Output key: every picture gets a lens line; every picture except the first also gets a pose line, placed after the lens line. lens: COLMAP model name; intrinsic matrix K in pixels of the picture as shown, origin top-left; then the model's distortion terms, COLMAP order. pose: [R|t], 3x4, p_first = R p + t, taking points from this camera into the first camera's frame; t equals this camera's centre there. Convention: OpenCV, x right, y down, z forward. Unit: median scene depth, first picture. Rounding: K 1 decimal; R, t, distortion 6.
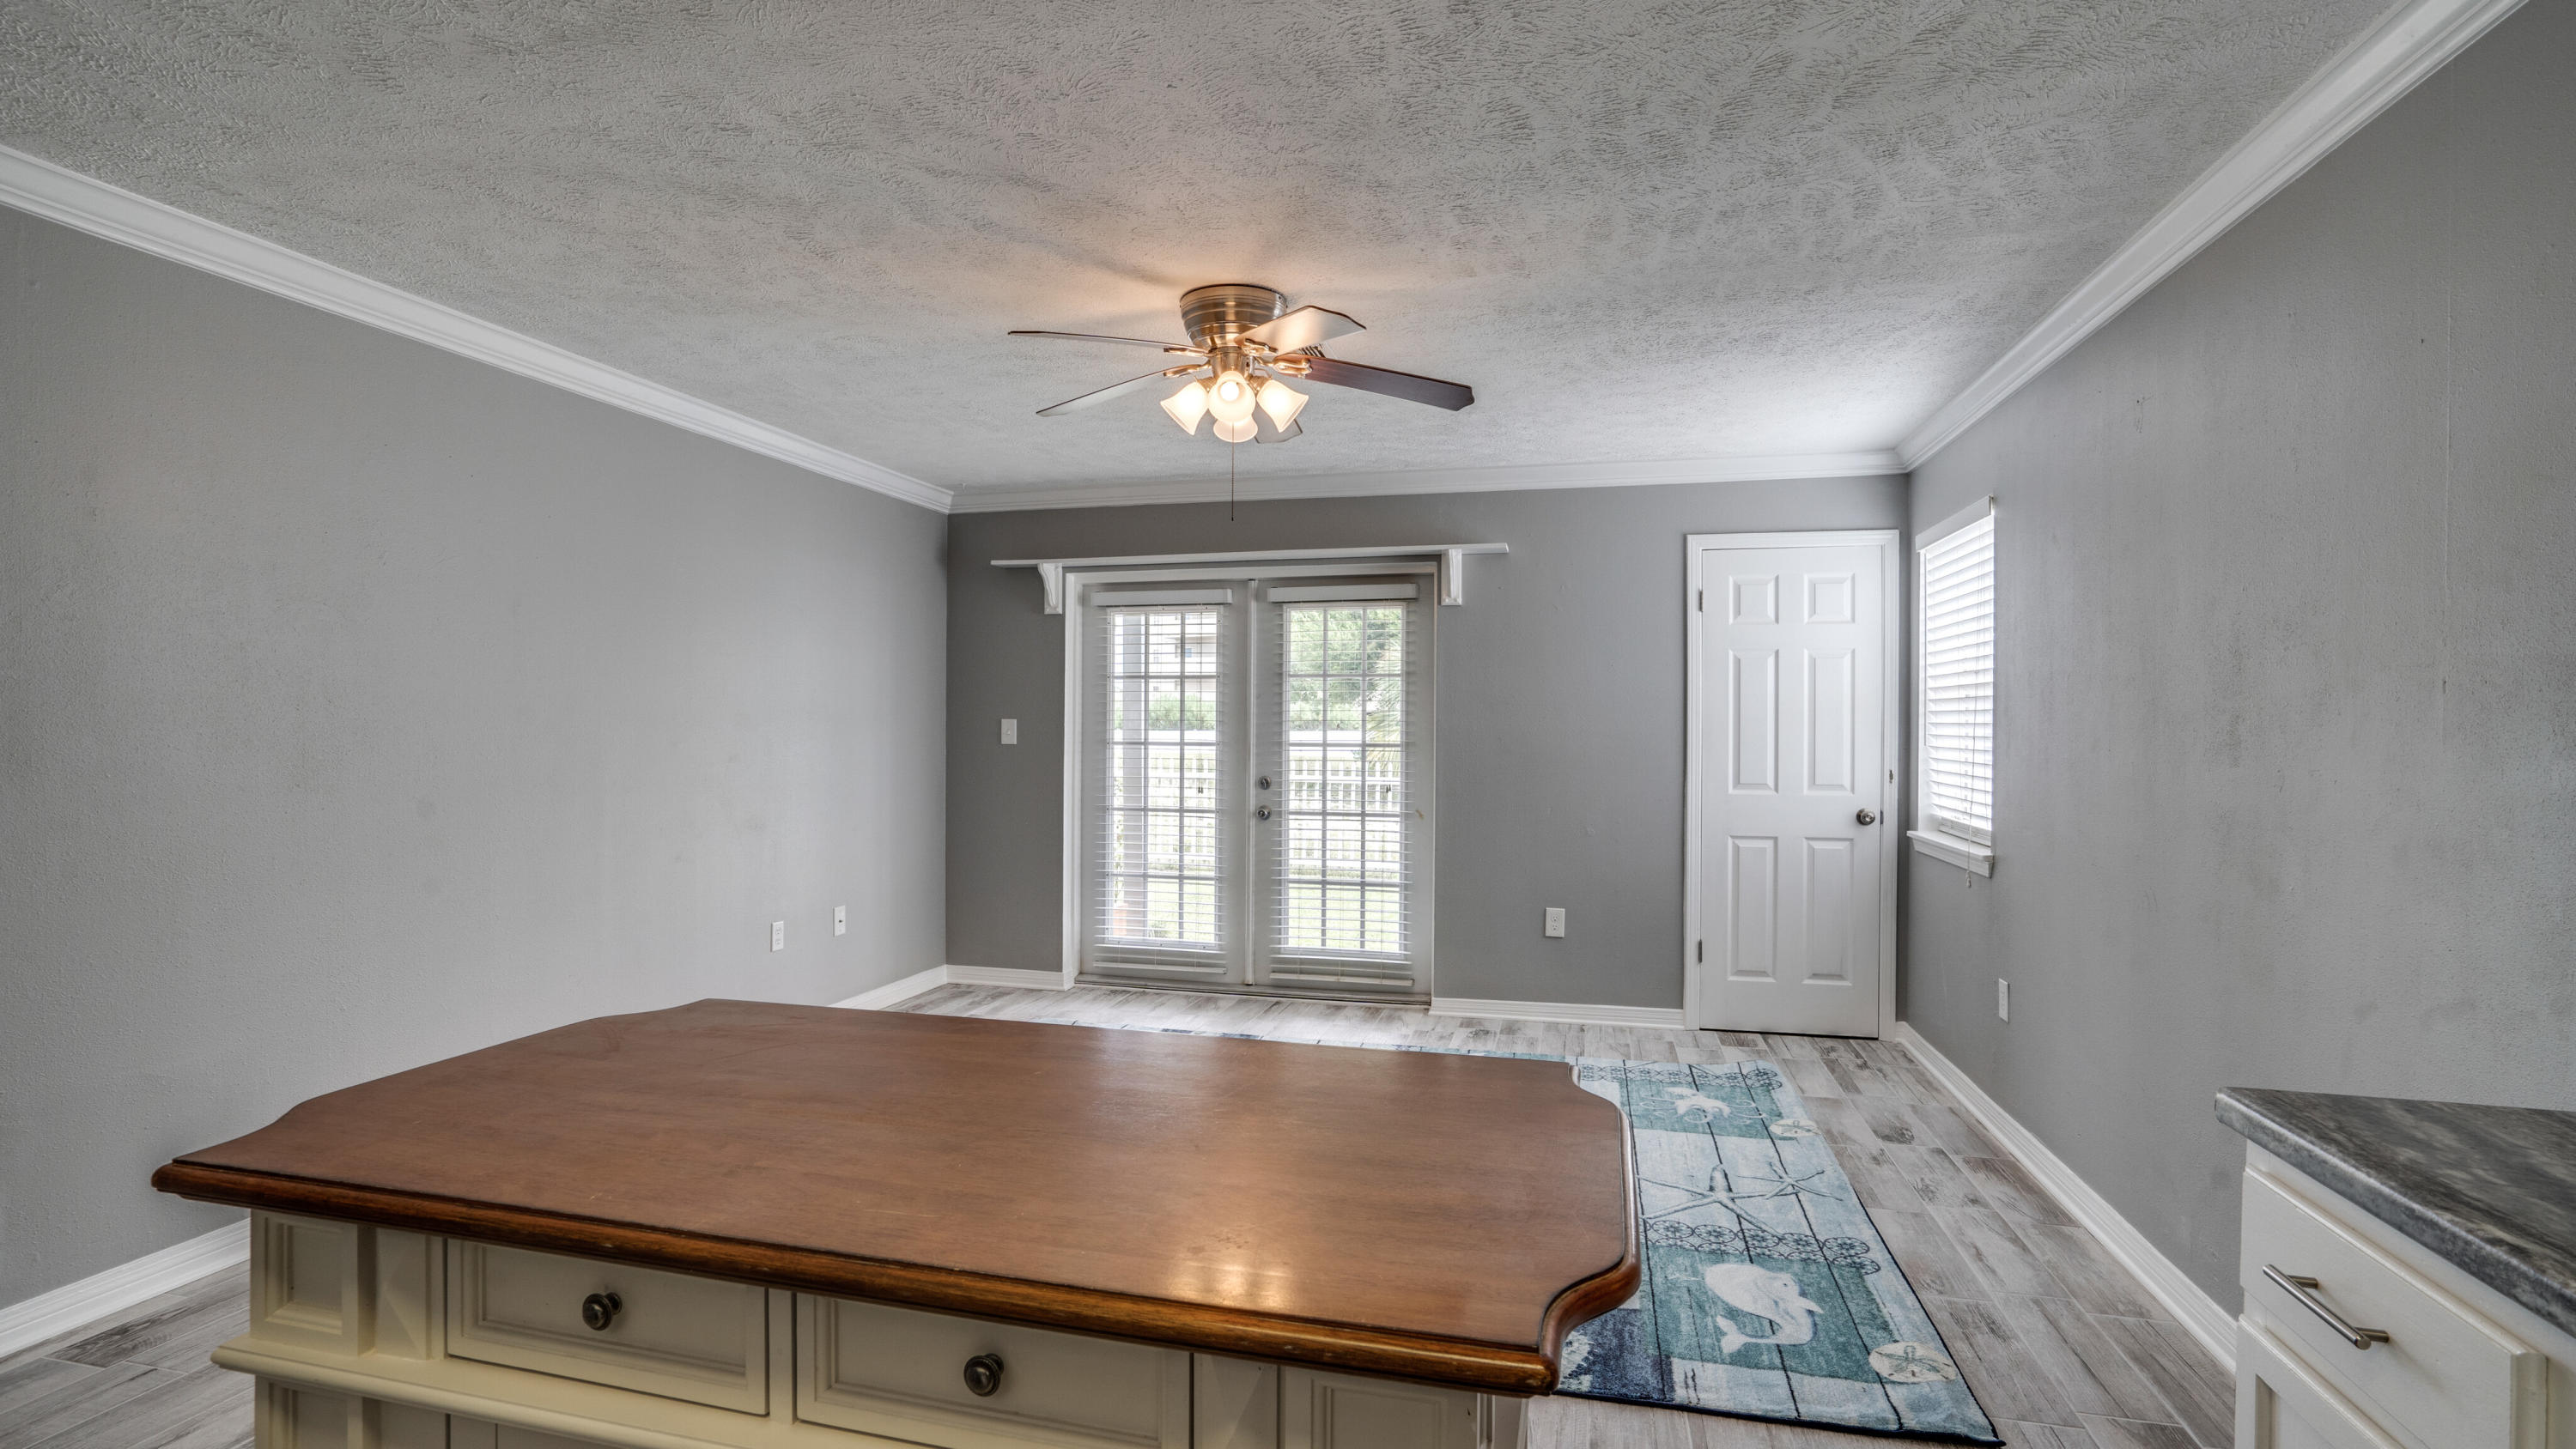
lens RADIAL K [[1192.4, 0, 1287.4], [0, 1192.4, 727.8], [0, 0, 1]] dist [-0.051202, 0.024854]
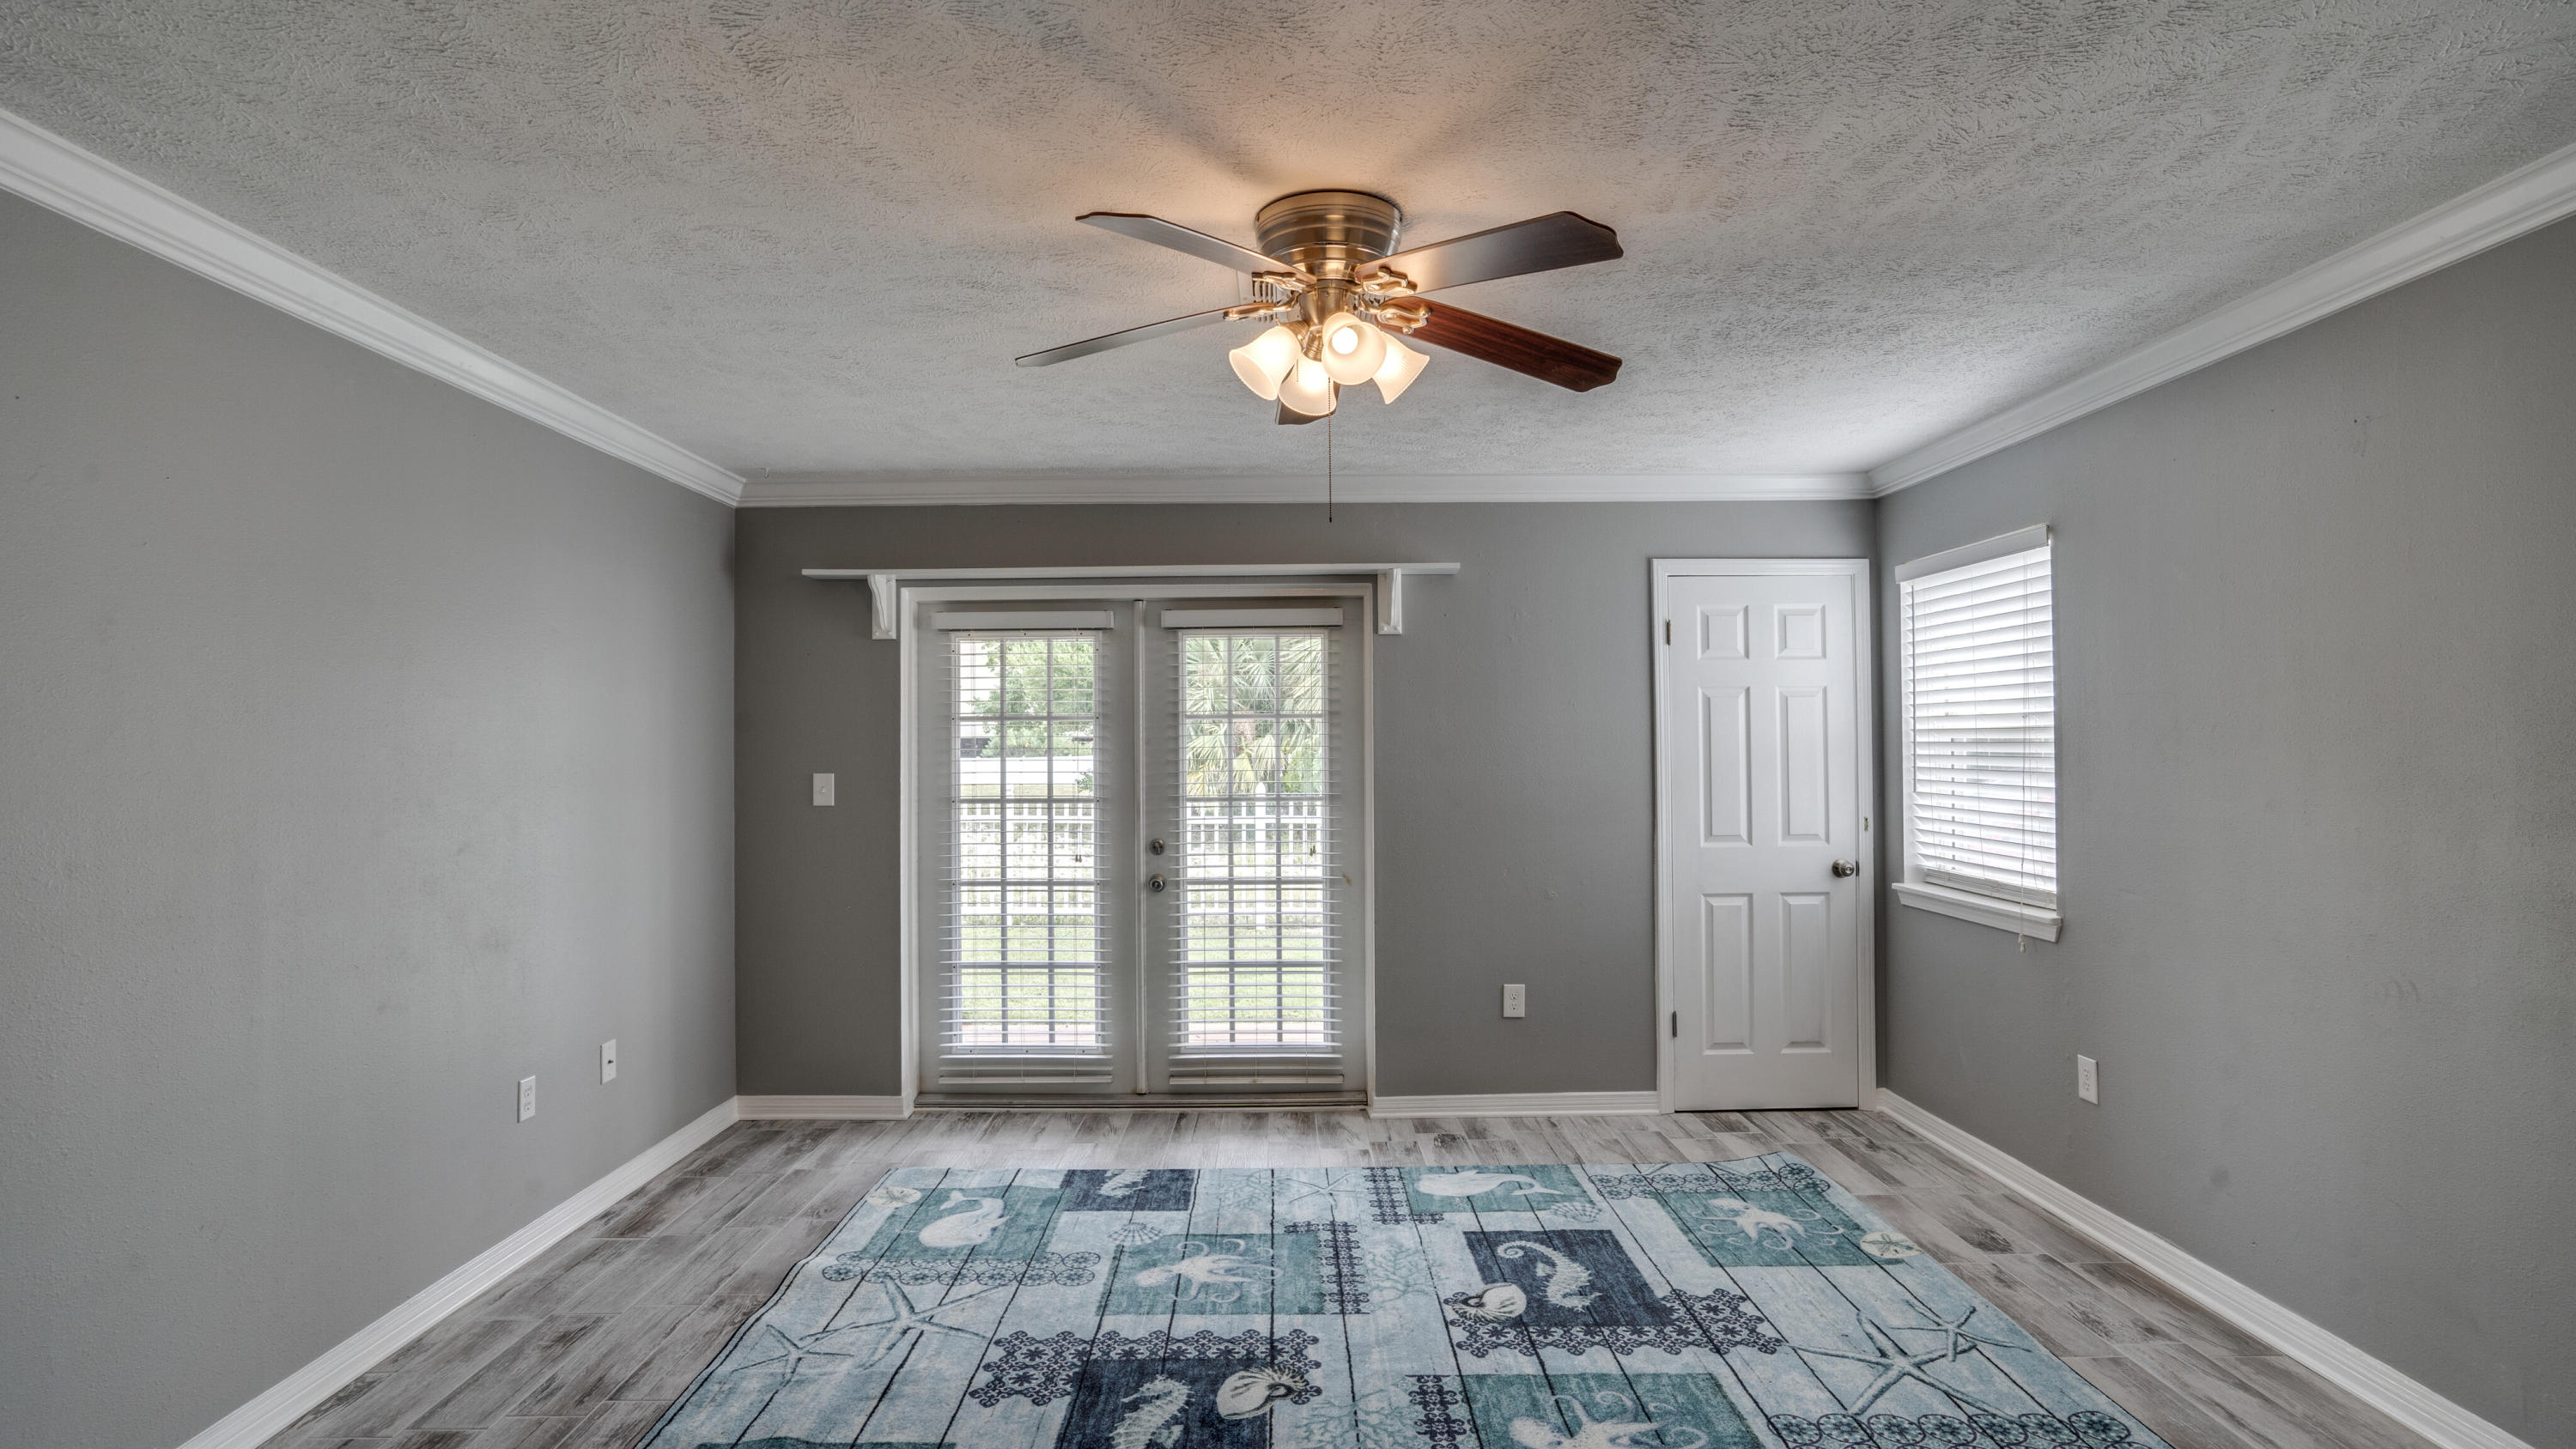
lens RADIAL K [[1214.7, 0, 1285.7], [0, 1214.7, 728.1], [0, 0, 1]] dist [-0.050892, 0.028489]
pose [[0.968413, -0.007919, 0.249227, -0.158500], [0.012495, 0.999781, -0.016784, -0.023090], [-0.249040, 0.019368, 0.968300, 0.185666]]
